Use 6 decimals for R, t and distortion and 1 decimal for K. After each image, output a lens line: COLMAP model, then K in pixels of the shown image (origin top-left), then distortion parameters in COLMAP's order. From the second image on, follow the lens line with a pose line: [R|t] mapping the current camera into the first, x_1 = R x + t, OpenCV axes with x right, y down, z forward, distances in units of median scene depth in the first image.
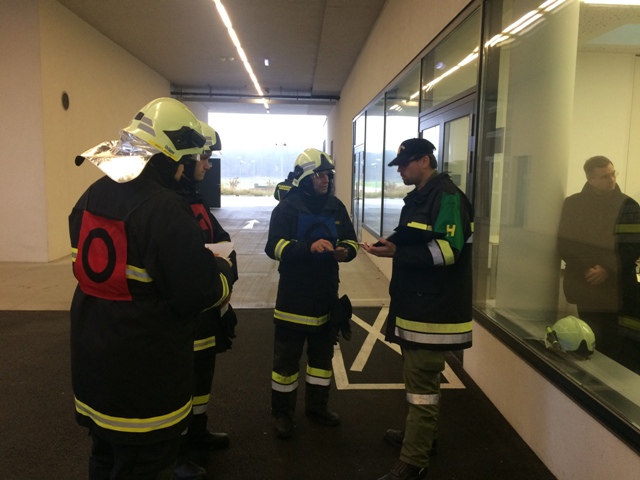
lens RADIAL K [[545.3, 0, 320.4], [0, 545.3, 242.1], [0, 0, 1]] dist [0.003239, -0.029997]
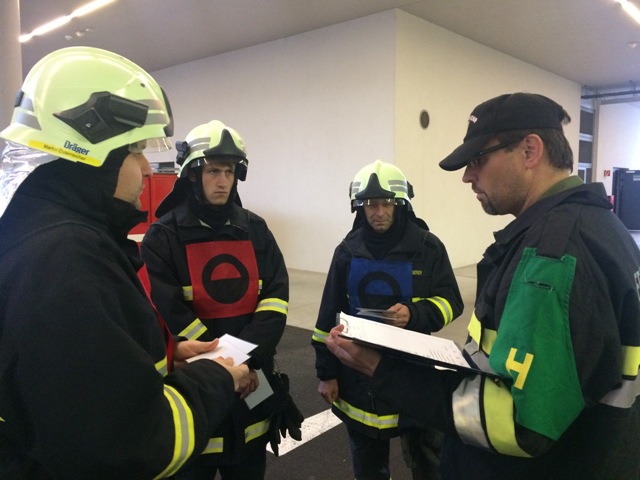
lens RADIAL K [[545.3, 0, 320.7], [0, 545.3, 240.1], [0, 0, 1]] dist [0.003239, -0.029997]
pose [[0.703821, 0.037002, -0.709413, 0.057840], [-0.062162, 0.998020, -0.009617, -0.012807], [0.707652, 0.050867, 0.704728, 0.108846]]
